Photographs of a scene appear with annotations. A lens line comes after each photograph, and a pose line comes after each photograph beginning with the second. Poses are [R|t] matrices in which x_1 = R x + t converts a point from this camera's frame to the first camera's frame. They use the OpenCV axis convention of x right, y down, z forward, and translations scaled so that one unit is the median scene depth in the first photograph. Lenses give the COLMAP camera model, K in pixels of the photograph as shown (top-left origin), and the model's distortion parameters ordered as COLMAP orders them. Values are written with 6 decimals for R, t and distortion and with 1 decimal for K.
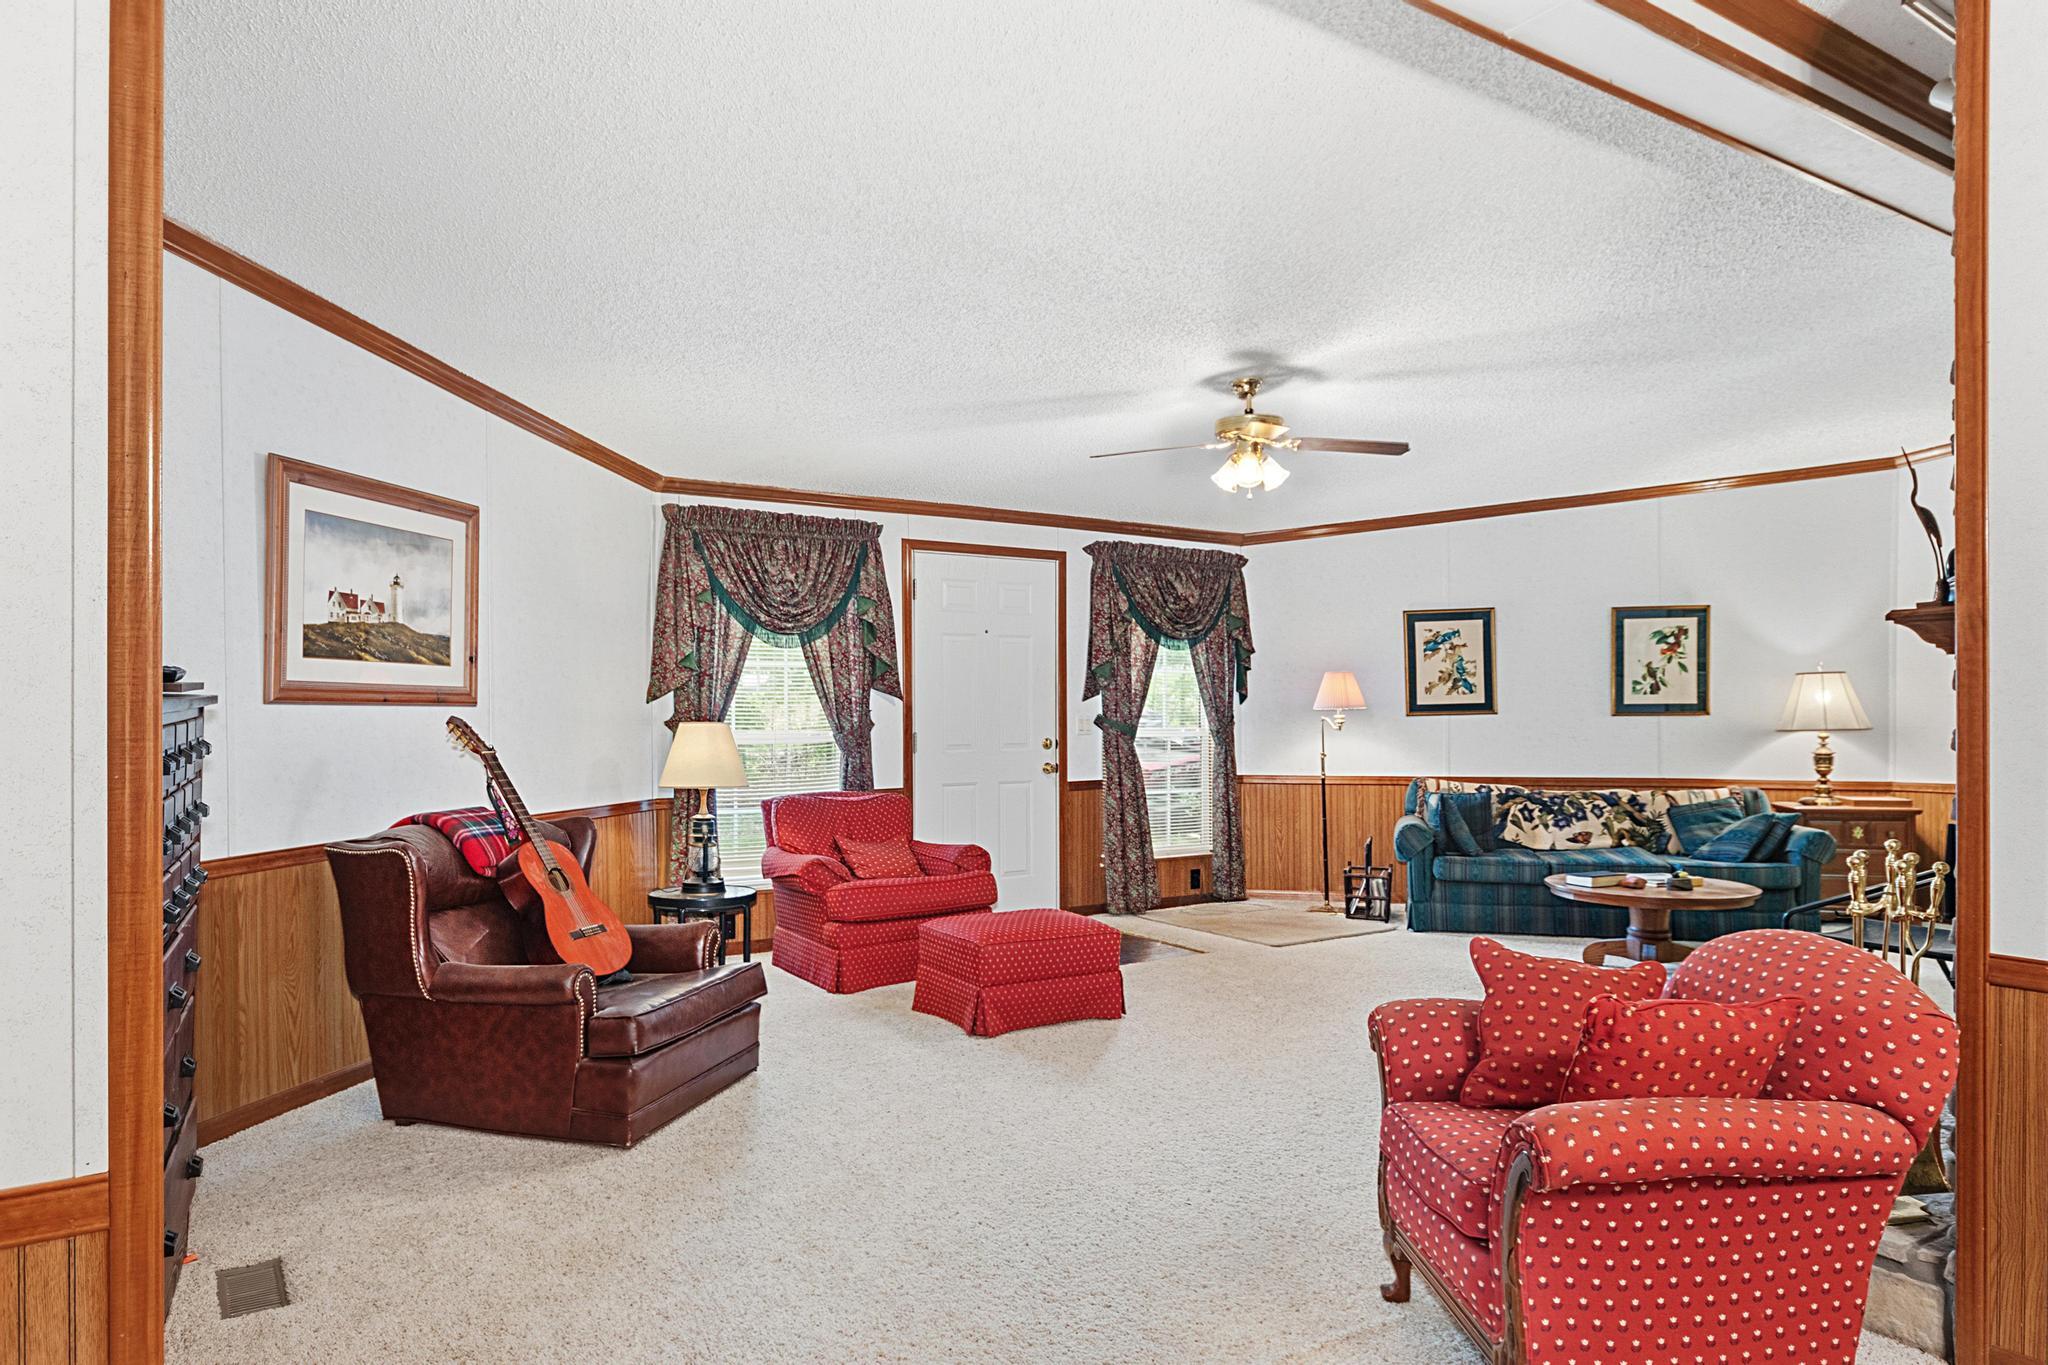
lens RADIAL K [[1253.9, 0, 1024.0], [0, 1253.9, 693.5], [0, 0, 1]] dist [0.005008, 0.002999]
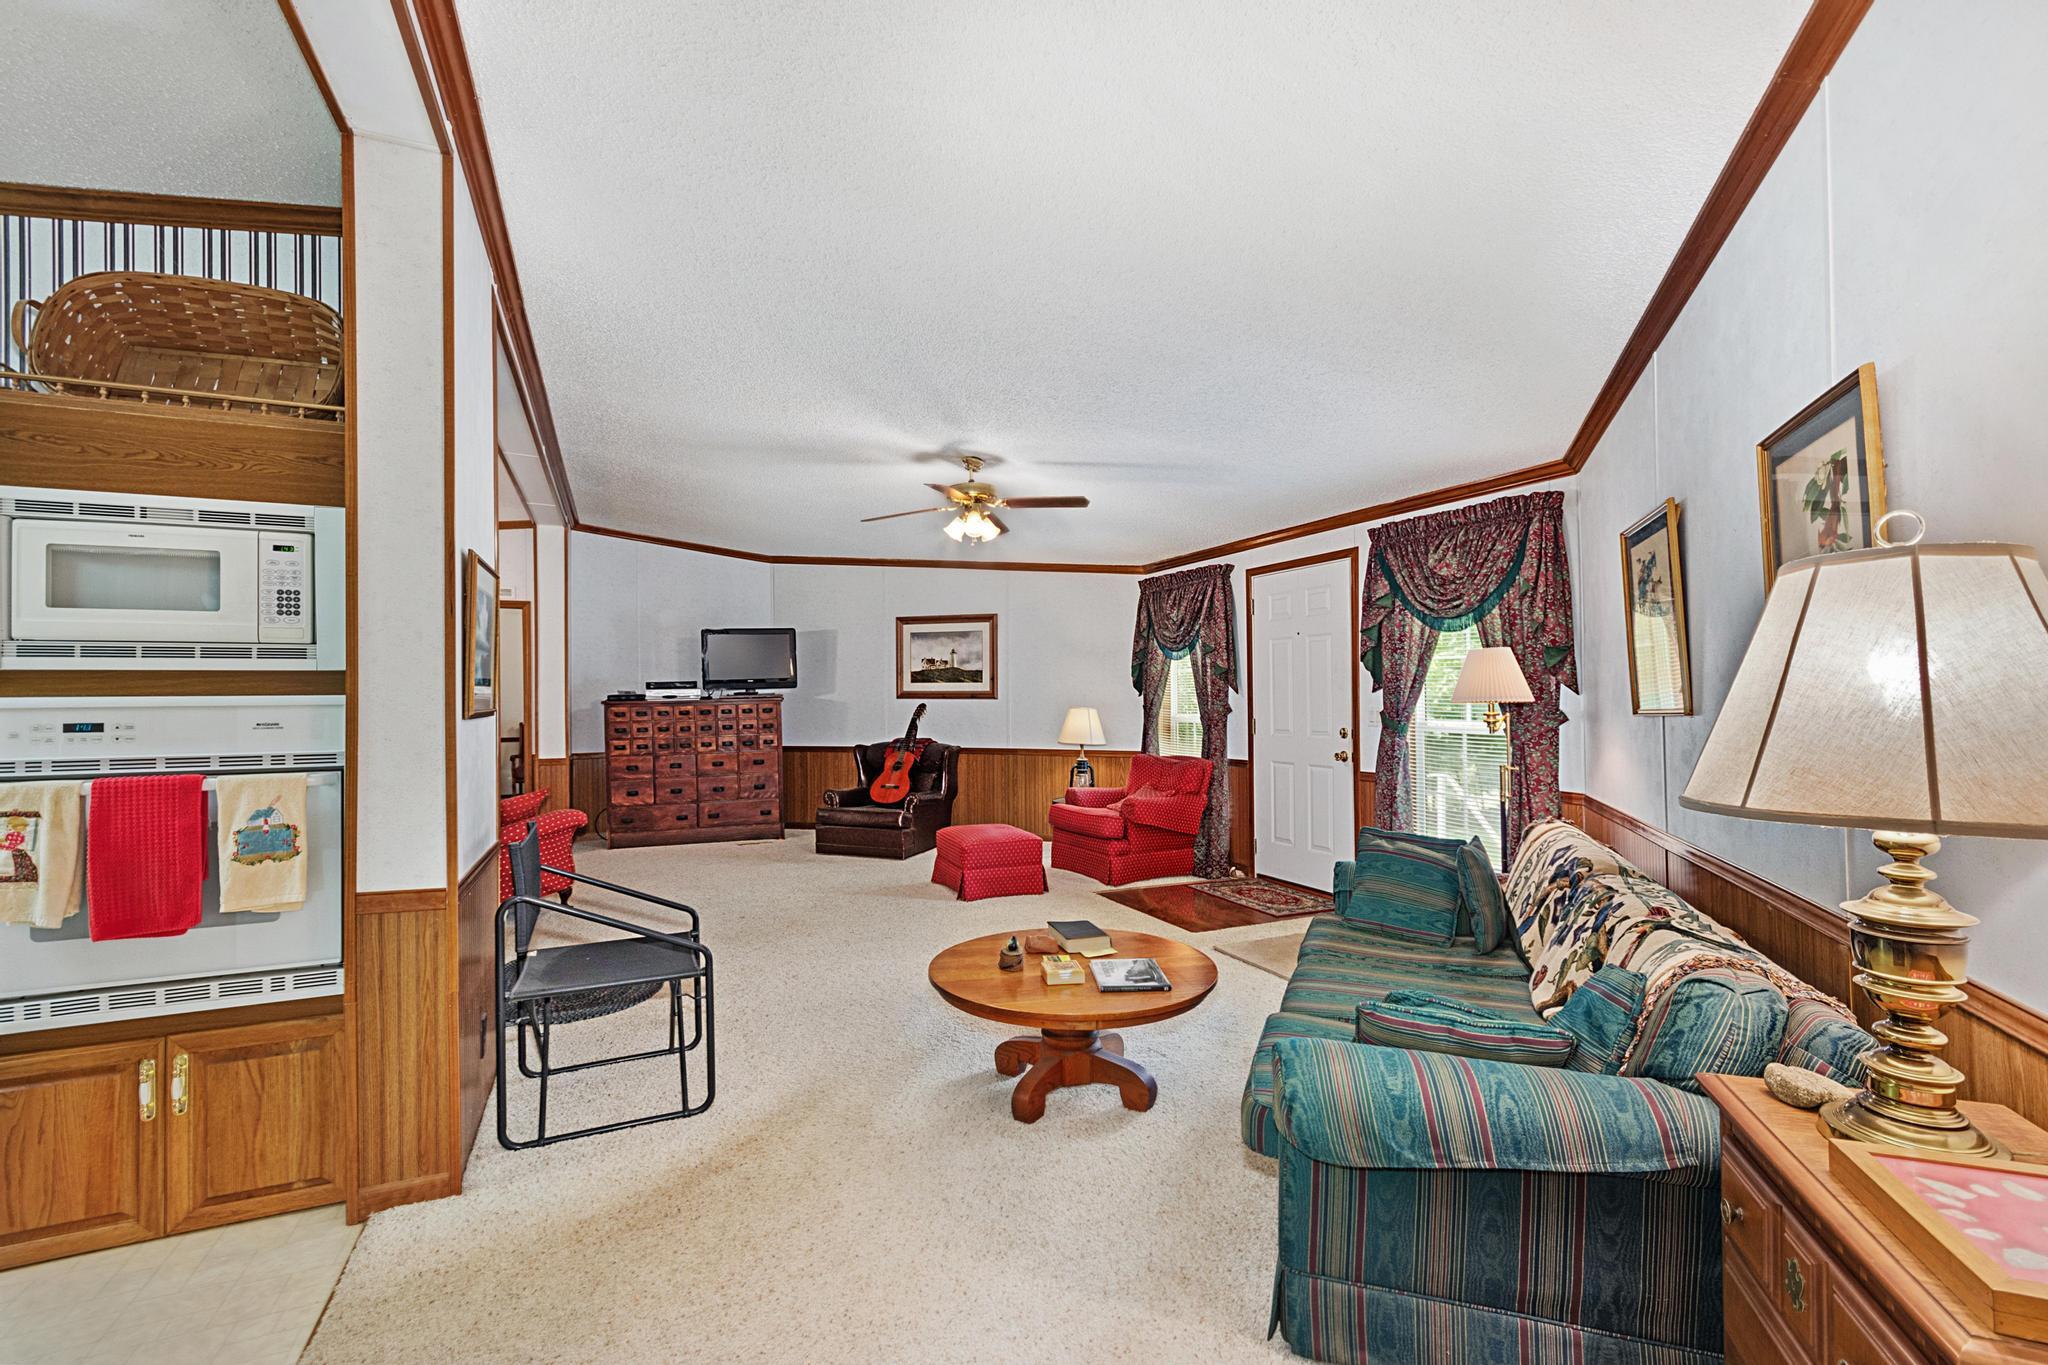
lens RADIAL K [[908.7, 0, 1030.3], [0, 908.7, 689.4], [0, 0, 1]] dist [0.008351, 0.000026]
pose [[-0.142088, 0.000529, -0.989854, 0.972774], [0.021631, 0.999763, -0.002571, -0.000789], [0.989618, -0.021777, -0.142066, 1.016679]]
